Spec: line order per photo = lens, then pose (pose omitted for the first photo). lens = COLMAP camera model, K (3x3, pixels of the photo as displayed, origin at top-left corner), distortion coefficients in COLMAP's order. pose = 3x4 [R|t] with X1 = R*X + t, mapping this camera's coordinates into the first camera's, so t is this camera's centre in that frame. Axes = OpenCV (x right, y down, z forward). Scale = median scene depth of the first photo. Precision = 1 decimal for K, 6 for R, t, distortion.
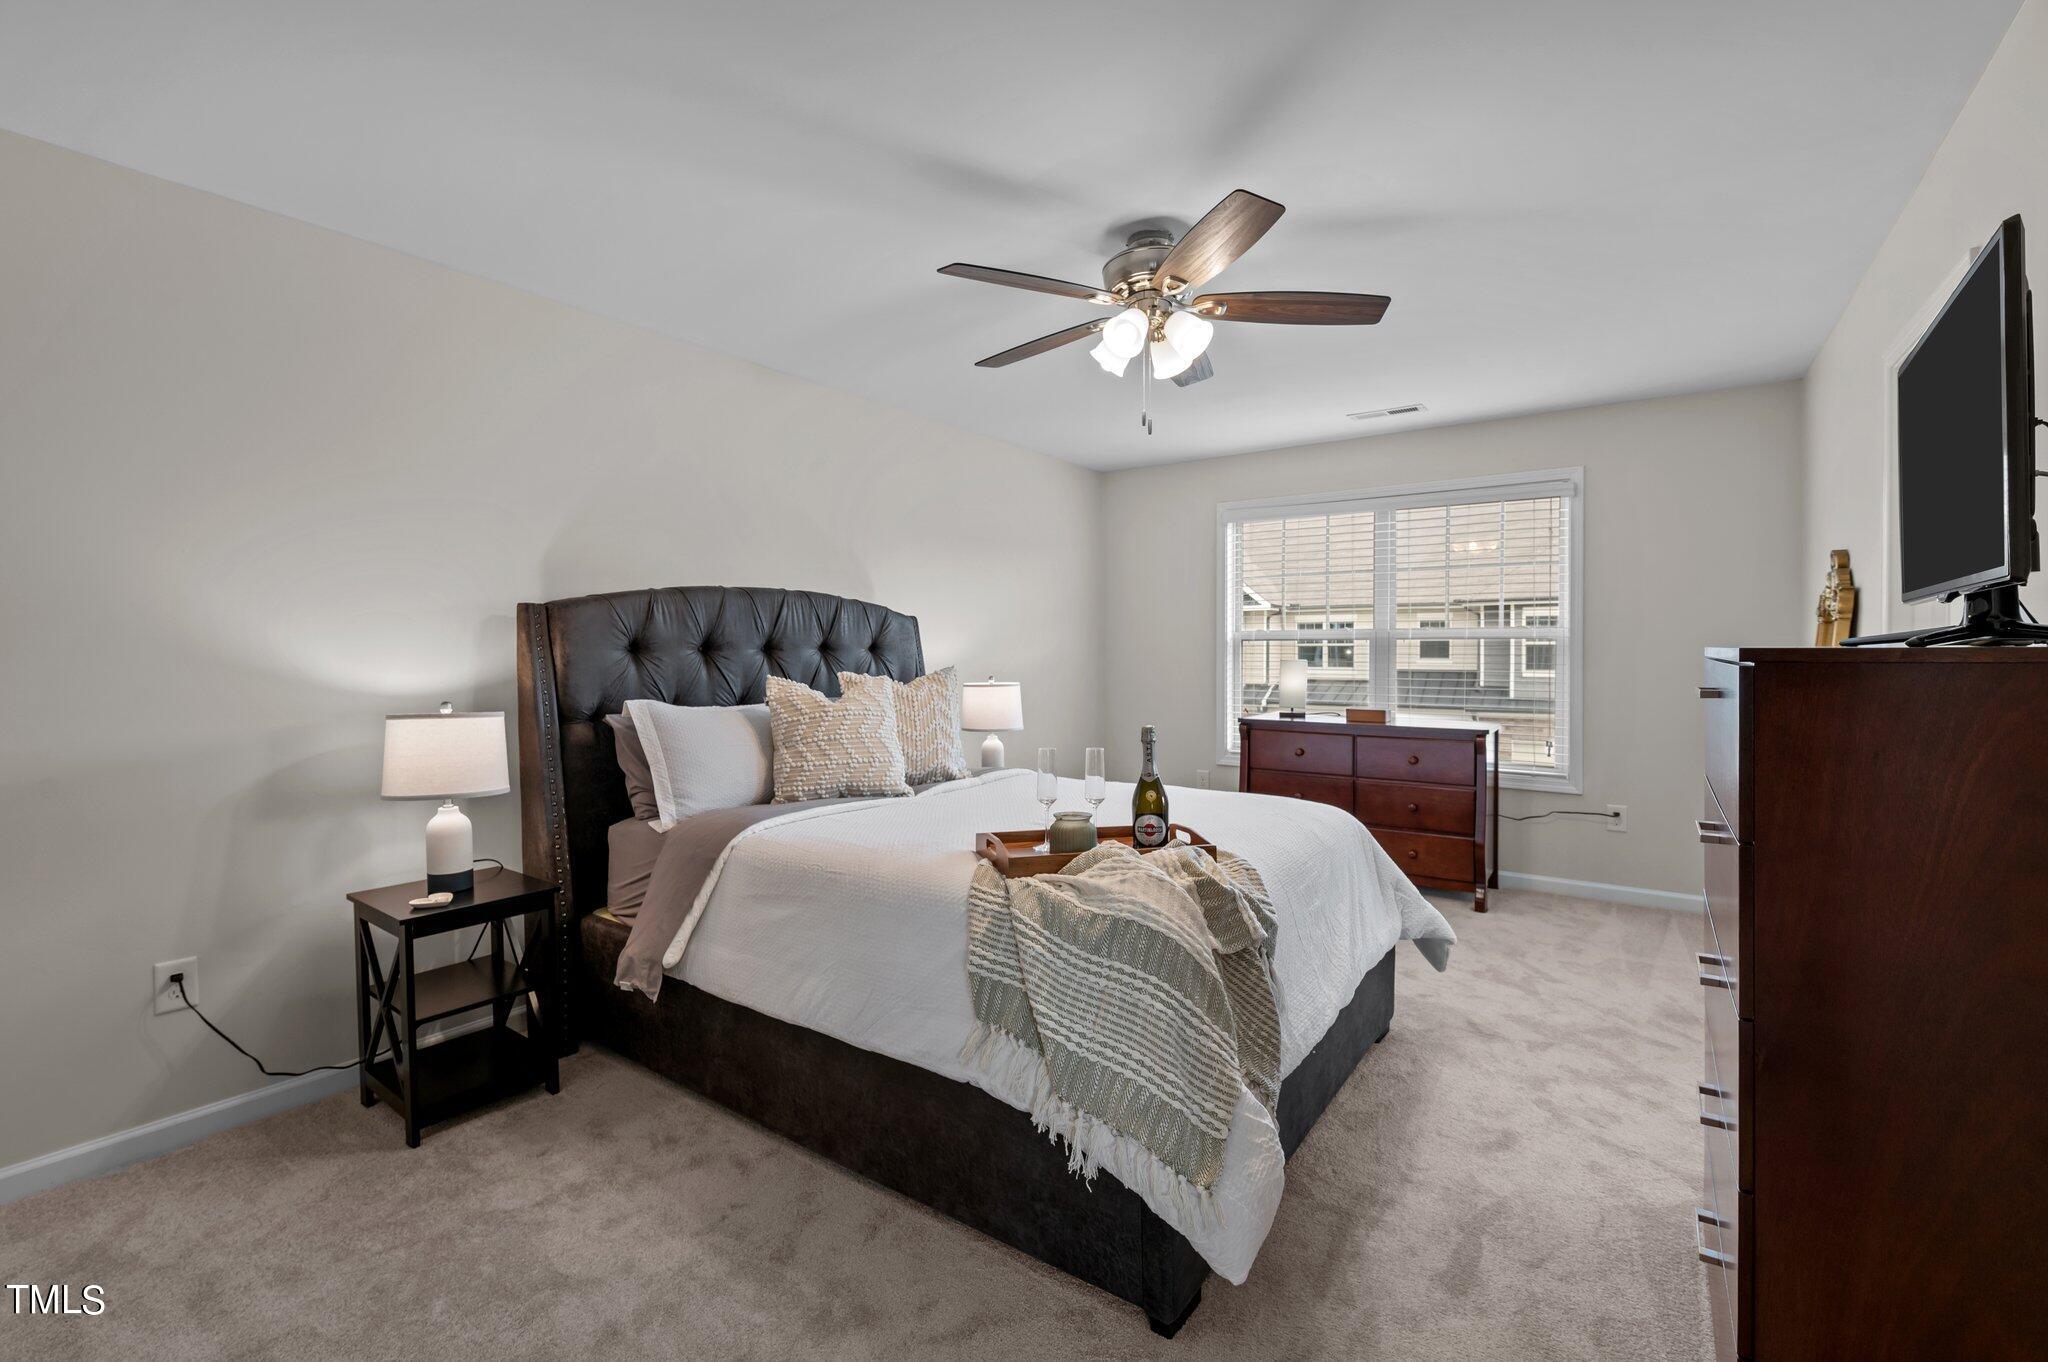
lens RADIAL K [[891.0, 0, 991.5], [0, 891.0, 677.5], [0, 0, 1]] dist [-0.014772, -0.001832]
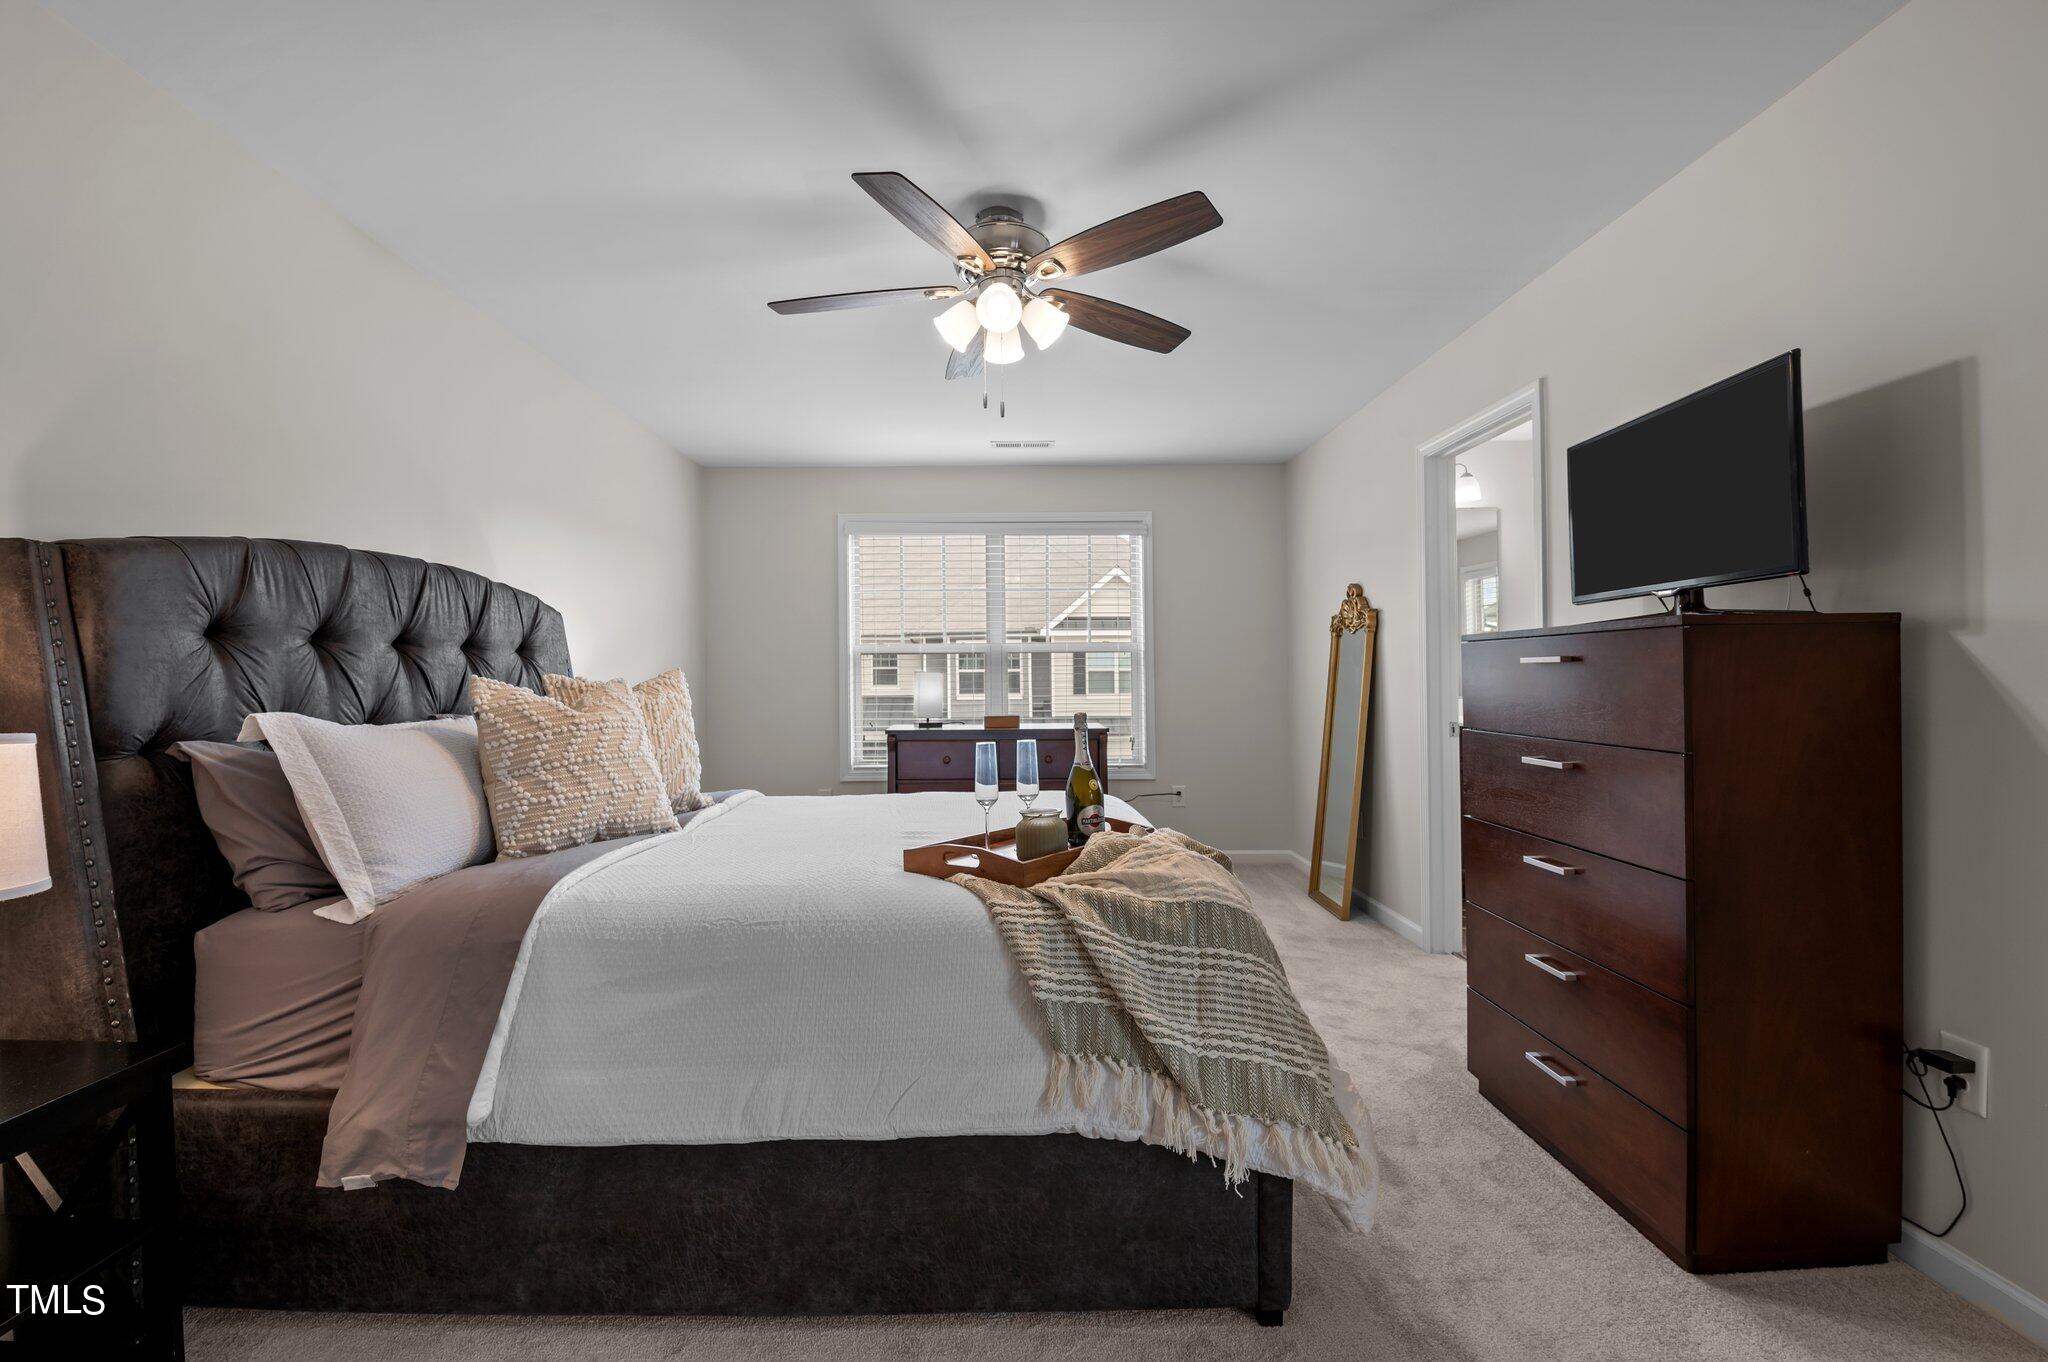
lens RADIAL K [[891.0, 0, 1021.4], [0, 891.0, 672.2], [0, 0, 1]] dist [-0.014772, -0.001832]
pose [[0.798726, -0.002250, 0.601690, -0.353534], [0.027135, 0.999110, -0.032285, 0.031174], [-0.601082, 0.042114, 0.798077, 0.212142]]
